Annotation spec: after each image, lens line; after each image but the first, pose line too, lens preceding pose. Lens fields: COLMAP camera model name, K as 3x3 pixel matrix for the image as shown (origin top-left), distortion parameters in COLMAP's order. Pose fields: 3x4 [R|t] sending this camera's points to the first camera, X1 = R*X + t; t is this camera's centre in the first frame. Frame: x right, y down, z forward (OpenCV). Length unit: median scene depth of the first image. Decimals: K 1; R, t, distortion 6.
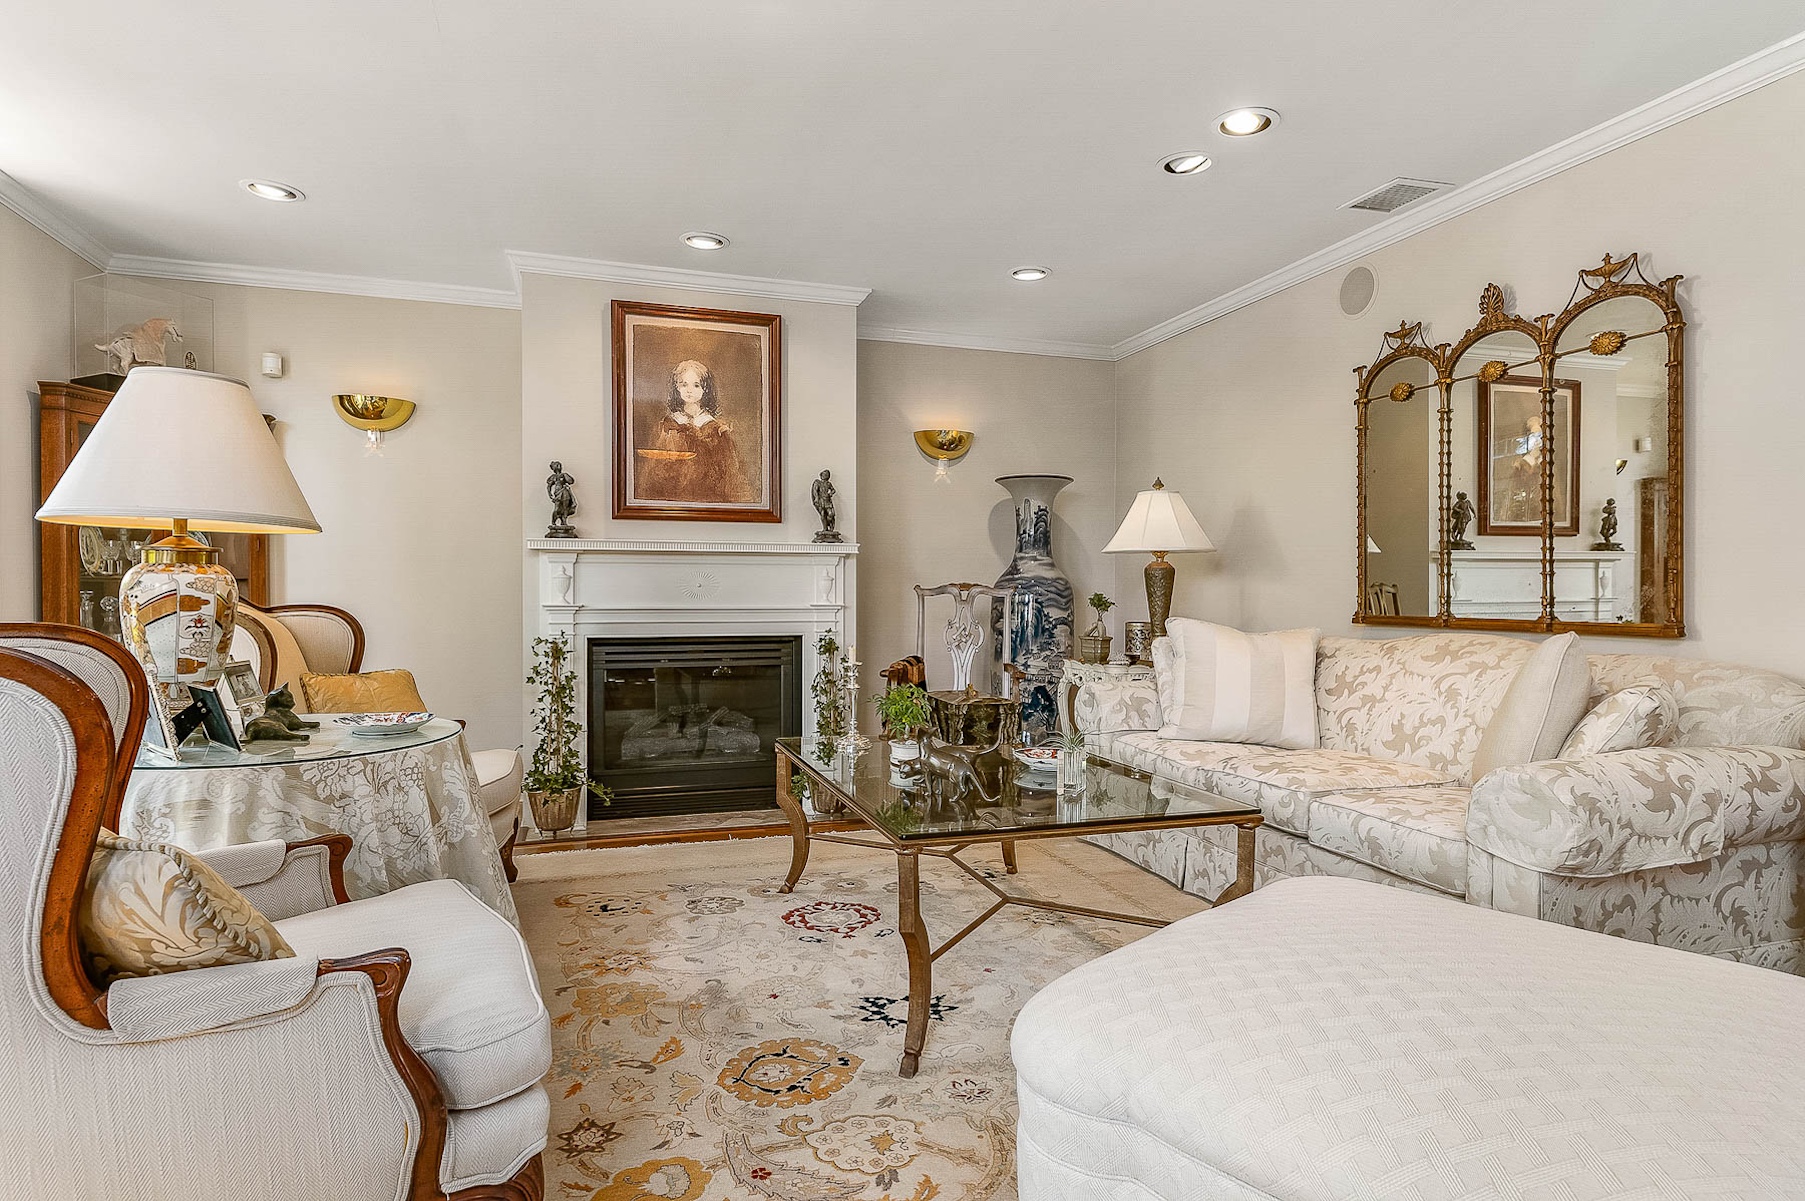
lens RADIAL K [[1018.1, 0, 913.0], [0, 1018.1, 603.2], [0, 0, 1]] dist [0.016493, -0.010103]
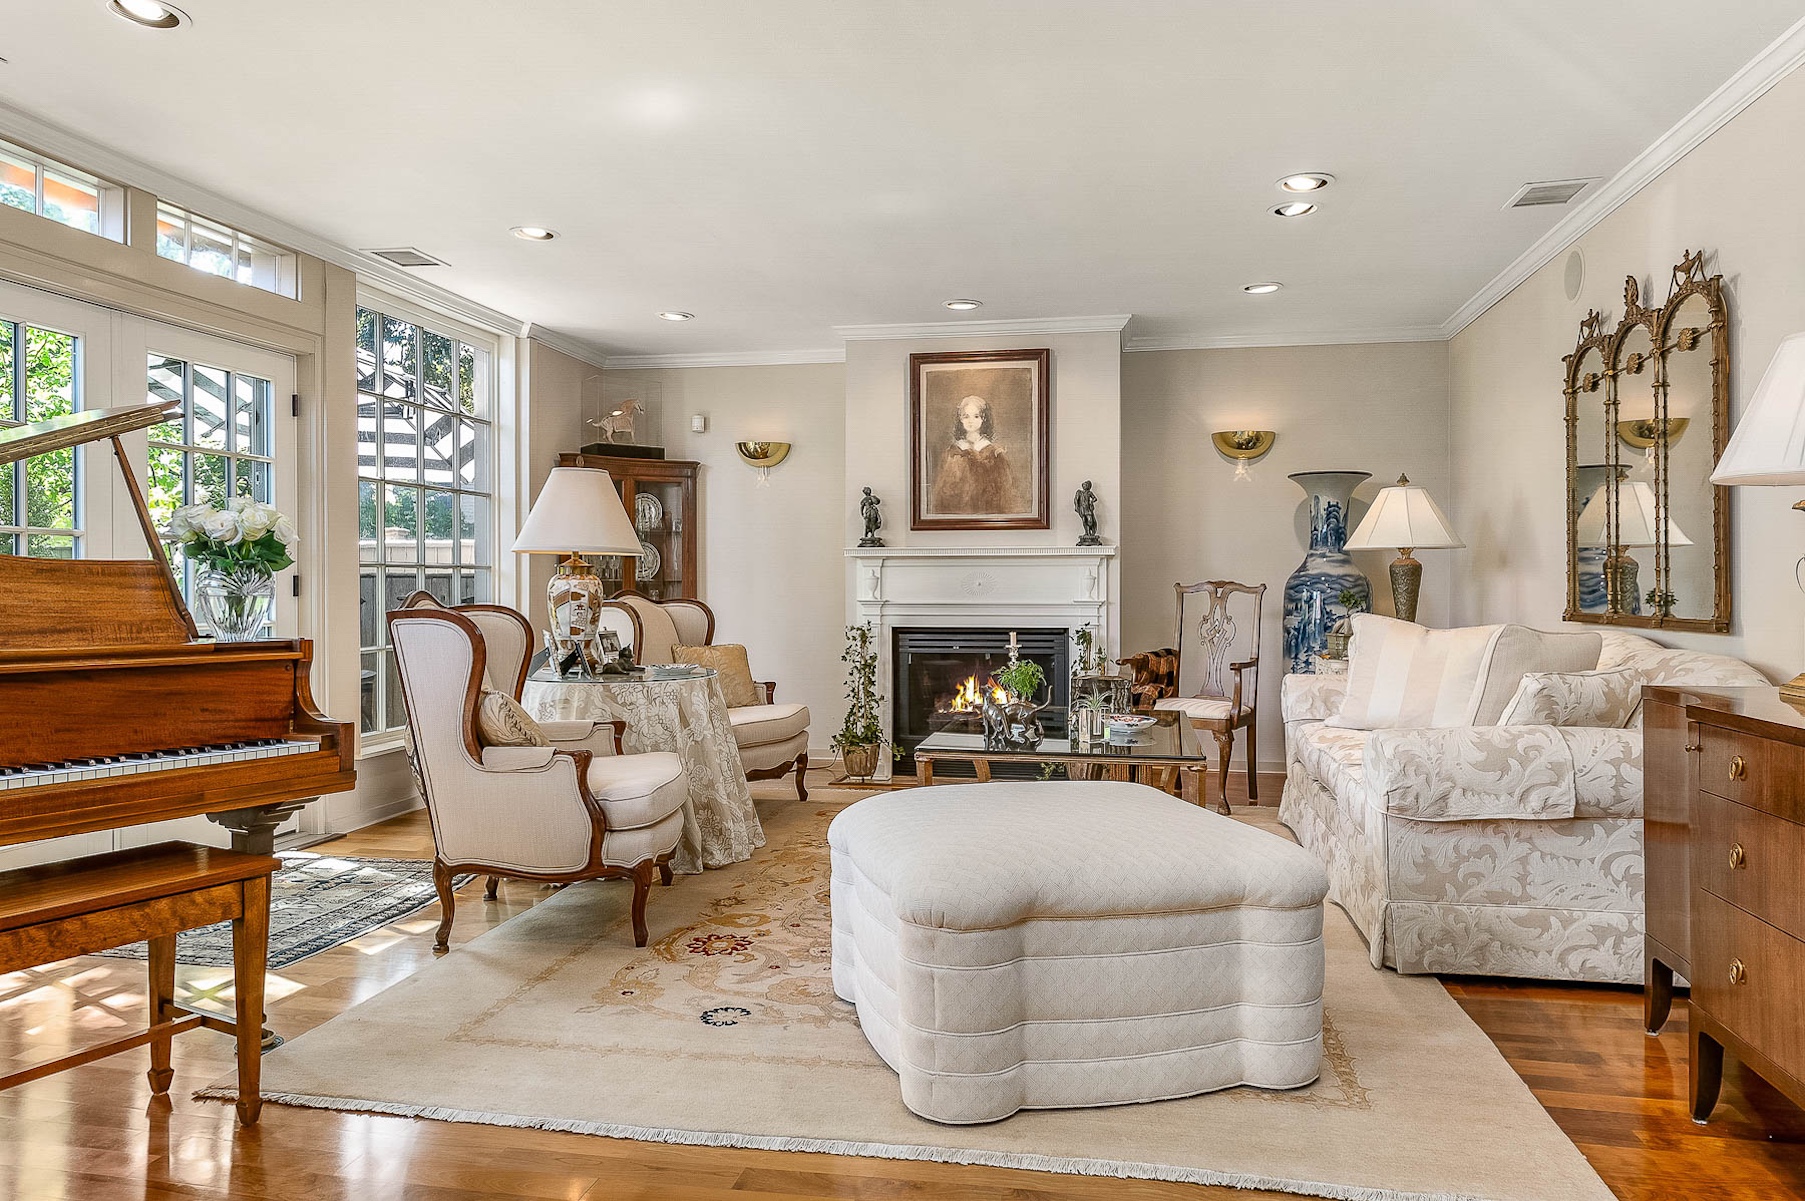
lens RADIAL K [[1251.4, 0, 899.6], [0, 1251.4, 596.6], [0, 0, 1]] dist [0.000538, -0.006757]
pose [[0.866508, 0.000705, -0.499163, 0.447101], [-0.003774, 0.999980, -0.005139, 0.004995], [0.499149, 0.006337, 0.866493, -0.315701]]
